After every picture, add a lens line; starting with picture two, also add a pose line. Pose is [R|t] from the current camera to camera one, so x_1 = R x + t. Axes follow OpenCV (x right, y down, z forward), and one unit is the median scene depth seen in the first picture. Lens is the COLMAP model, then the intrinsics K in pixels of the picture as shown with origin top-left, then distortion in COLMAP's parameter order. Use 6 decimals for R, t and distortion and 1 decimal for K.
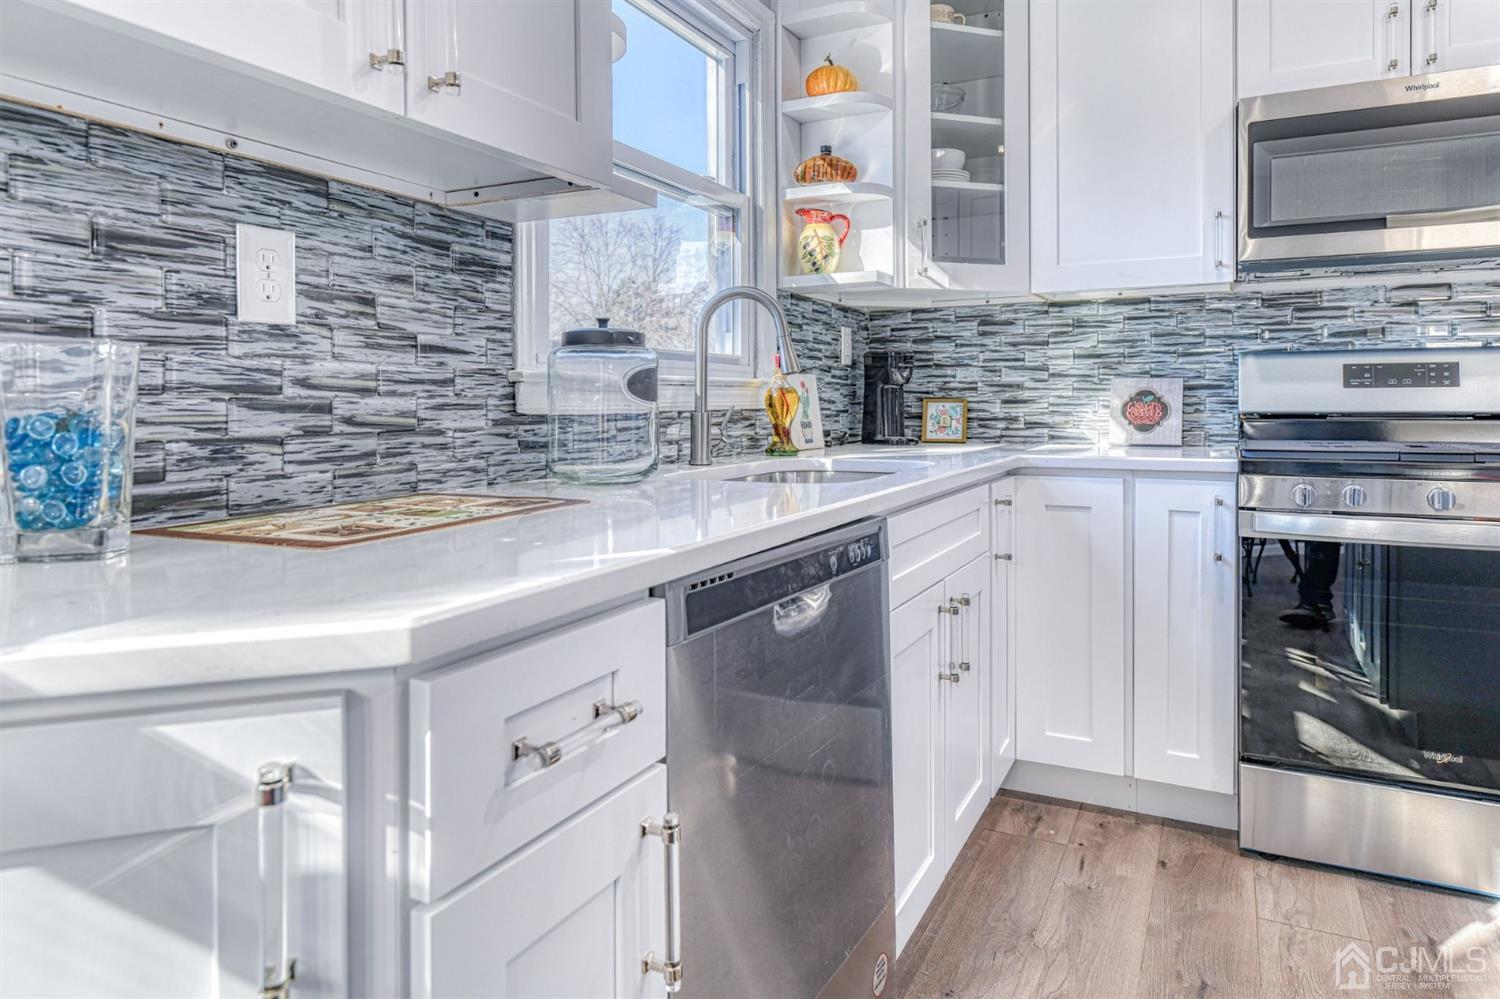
lens RADIAL K [[948.1, 0, 760.0], [0, 948.1, 490.9], [0, 0, 1]] dist [0.006817, -0.003312]
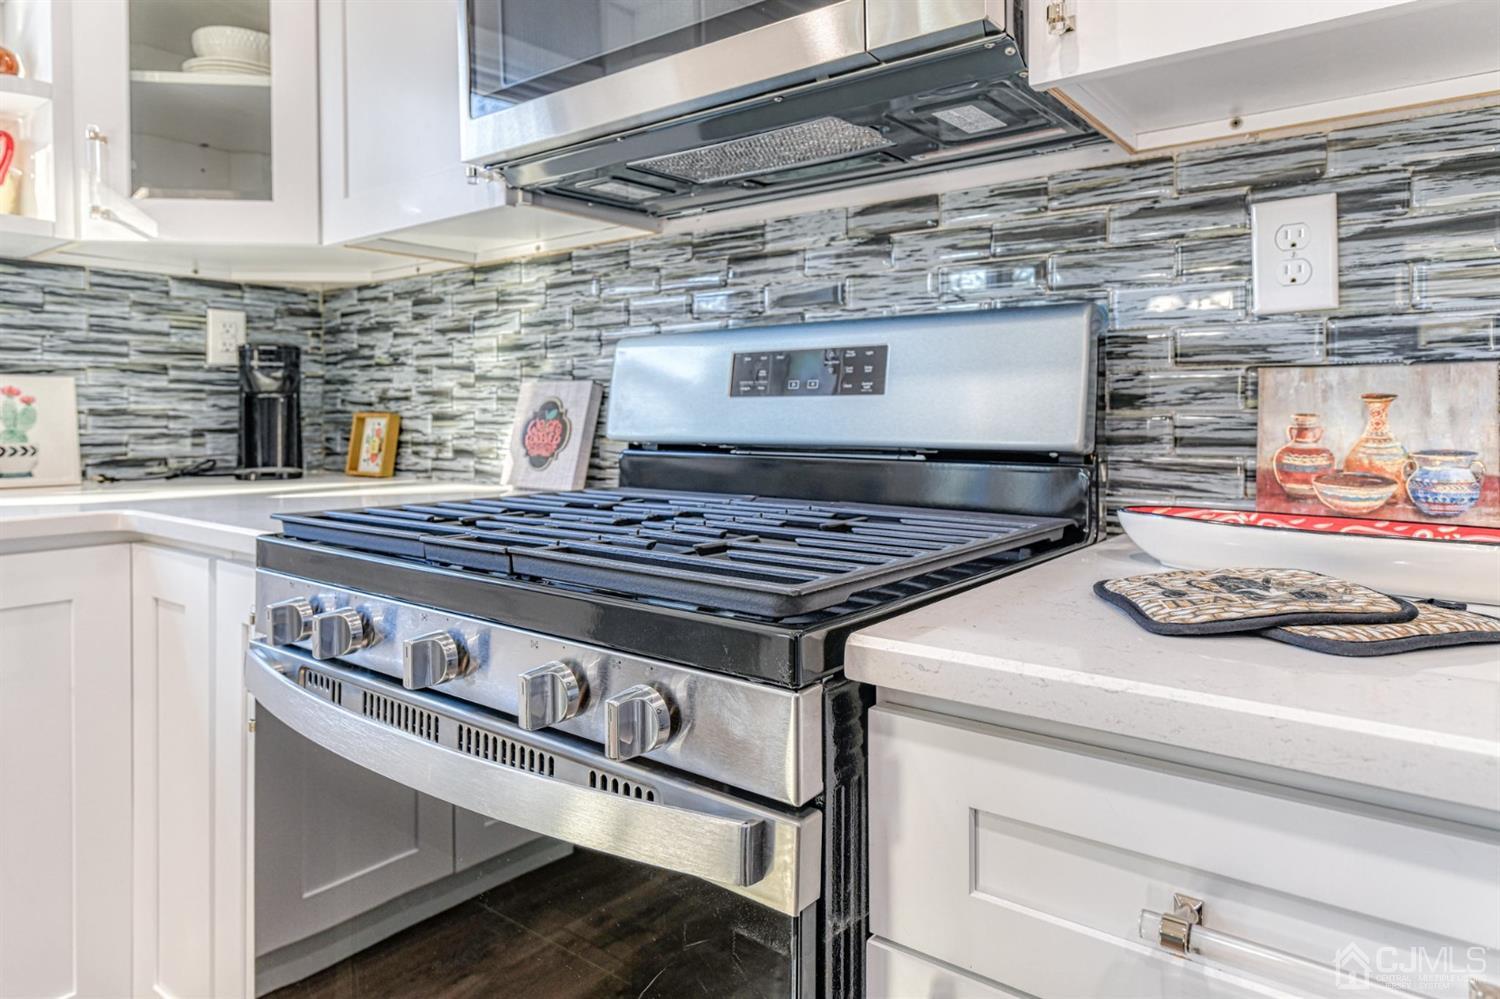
lens RADIAL K [[948.1, 0, 745.6], [0, 948.1, 492.0], [0, 0, 1]] dist [0.006817, -0.003312]
pose [[0.973328, 0.024407, -0.228116, 0.645018], [-0.027477, 0.999569, -0.010290, -0.042218], [0.227767, 0.016283, 0.973580, 0.412428]]
